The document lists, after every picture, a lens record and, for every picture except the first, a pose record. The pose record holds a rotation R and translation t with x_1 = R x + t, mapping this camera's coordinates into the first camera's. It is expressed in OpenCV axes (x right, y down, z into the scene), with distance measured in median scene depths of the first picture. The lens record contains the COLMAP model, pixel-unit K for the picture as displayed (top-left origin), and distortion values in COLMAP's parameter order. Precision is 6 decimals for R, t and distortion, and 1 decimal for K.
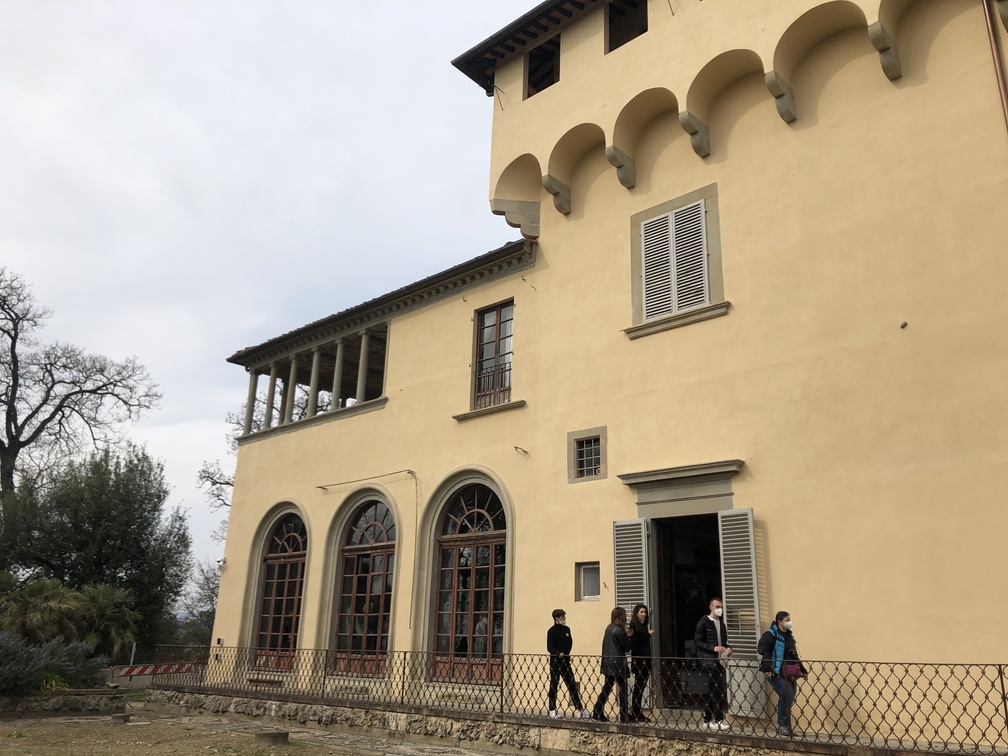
lens RADIAL K [[815.9, 0, 504.0], [0, 815.9, 378.0], [0, 0, 1]] dist [0.056092, -0.095010]
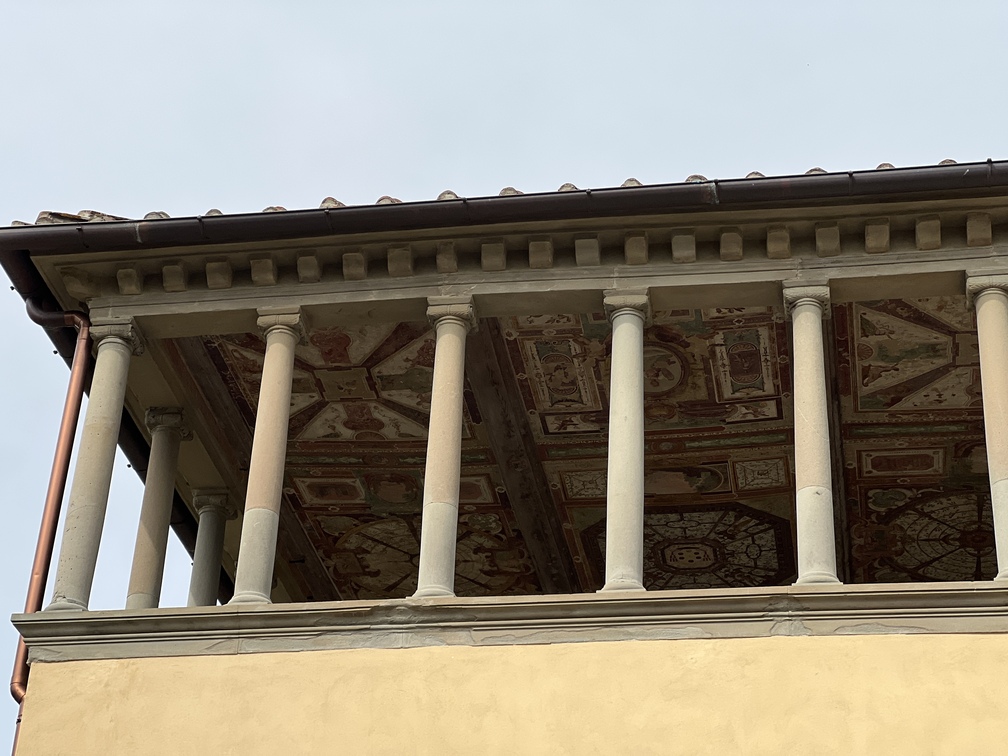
lens RADIAL K [[2319.8, 0, 504.0], [0, 2319.8, 378.0], [0, 0, 1]] dist [0.064908, 0.207786]
pose [[0.831982, 0.283938, 0.476640, -0.492197], [-0.184877, 0.951901, -0.244348, 0.128789], [-0.523094, 0.115173, 0.844457, 0.439700]]
